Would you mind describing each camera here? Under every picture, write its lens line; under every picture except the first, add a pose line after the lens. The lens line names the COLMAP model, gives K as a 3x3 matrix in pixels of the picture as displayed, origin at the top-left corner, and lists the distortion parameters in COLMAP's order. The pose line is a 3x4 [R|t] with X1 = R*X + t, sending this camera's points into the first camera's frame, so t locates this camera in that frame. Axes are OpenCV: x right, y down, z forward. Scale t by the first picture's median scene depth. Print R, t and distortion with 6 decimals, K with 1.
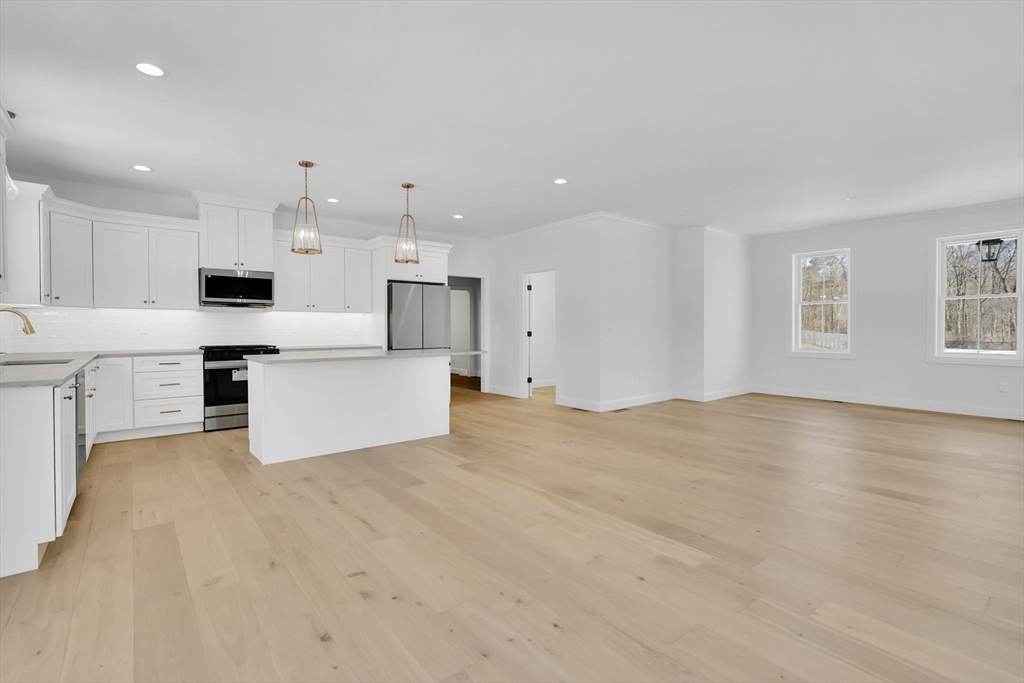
lens RADIAL K [[455.8, 0, 535.1], [0, 455.8, 336.7], [0, 0, 1]] dist [-0.002099, -0.012652]
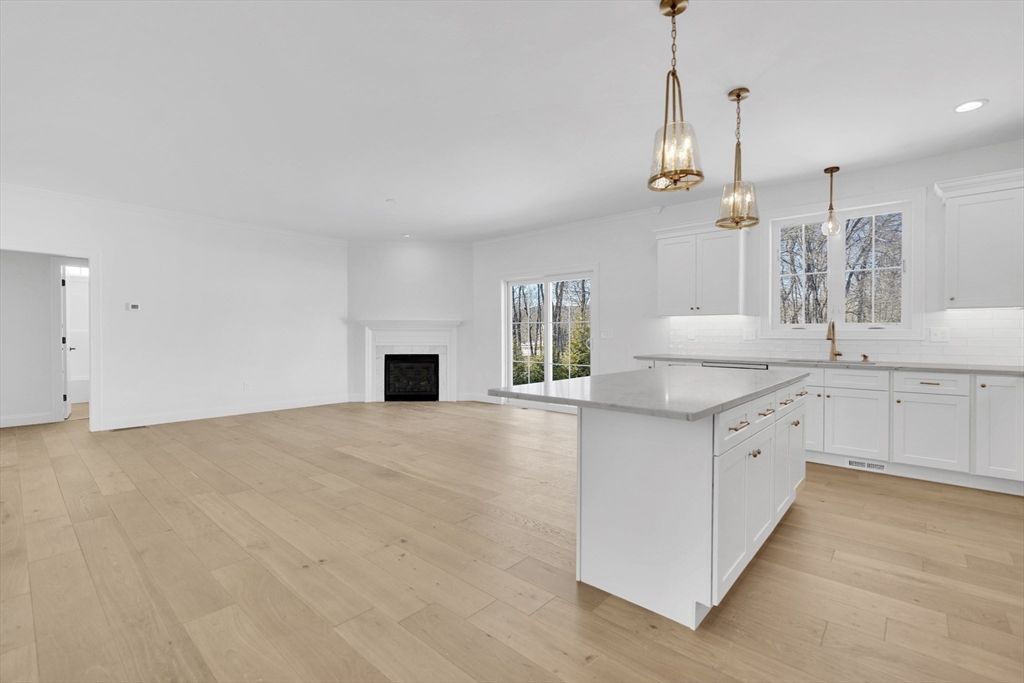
lens RADIAL K [[443.3, 0, 521.4], [0, 443.3, 337.3], [0, 0, 1]] dist [-0.004143, -0.000104]
pose [[-0.992641, -0.000860, -0.121090, -0.083339], [-0.004113, 0.999637, 0.026616, -0.025197], [0.121023, 0.026918, -0.992285, 1.338080]]
